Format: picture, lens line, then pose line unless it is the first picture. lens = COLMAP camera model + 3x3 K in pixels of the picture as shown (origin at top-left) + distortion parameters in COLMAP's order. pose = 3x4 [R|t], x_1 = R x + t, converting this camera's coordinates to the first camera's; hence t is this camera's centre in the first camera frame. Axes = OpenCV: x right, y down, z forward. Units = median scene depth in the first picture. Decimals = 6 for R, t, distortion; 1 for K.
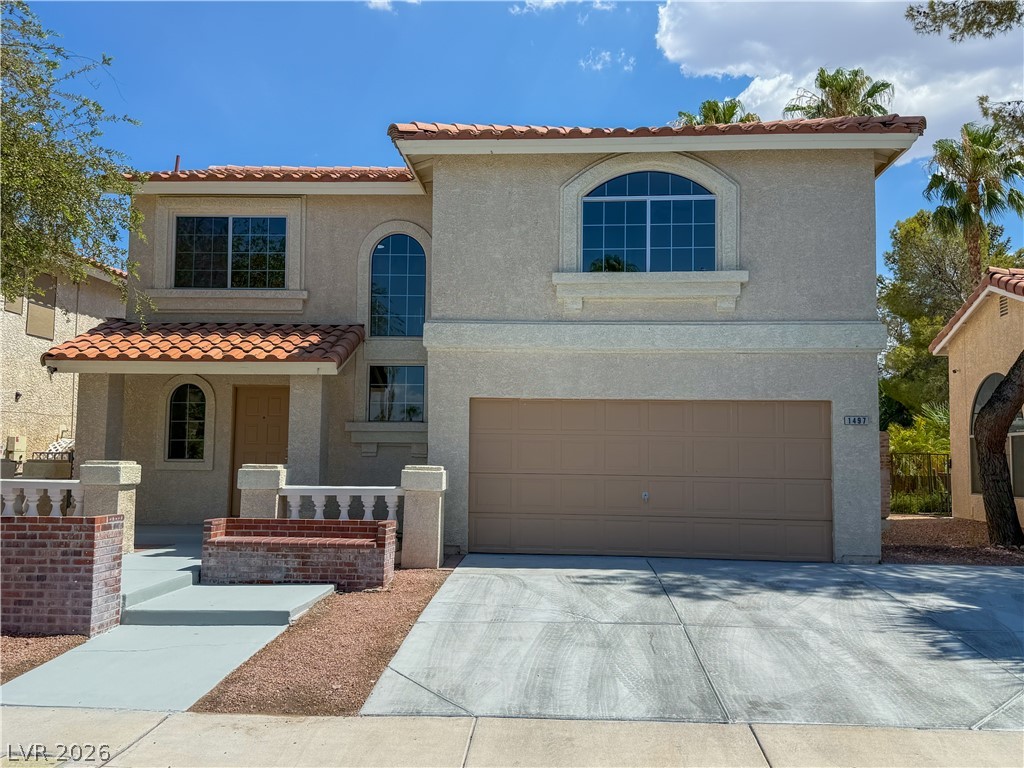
lens RADIAL K [[912.4, 0, 513.4], [0, 912.4, 387.0], [0, 0, 1]] dist [-0.001880, -0.018804]
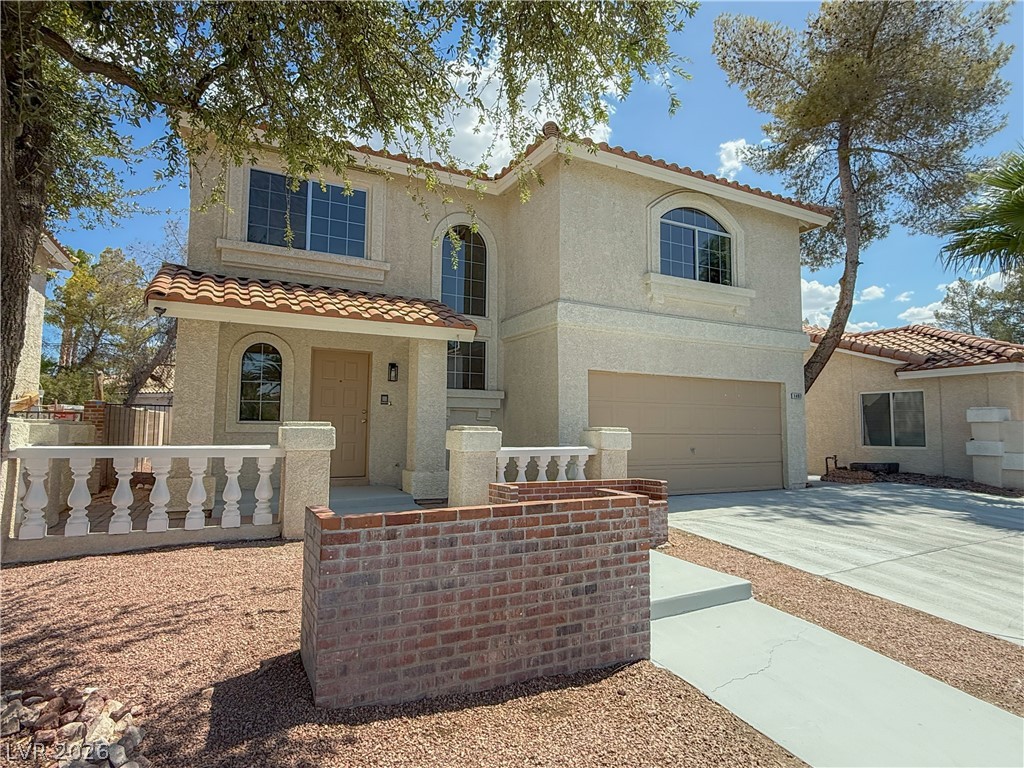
lens RADIAL K [[569.3, 0, 513.2], [0, 569.3, 378.3], [0, 0, 1]] dist [-0.039109, -0.000139]
pose [[0.866070, 0.041352, 0.498209, -0.501086], [-0.039890, 0.999112, -0.013584, 0.037211], [-0.498329, -0.008109, 0.866950, 0.418478]]
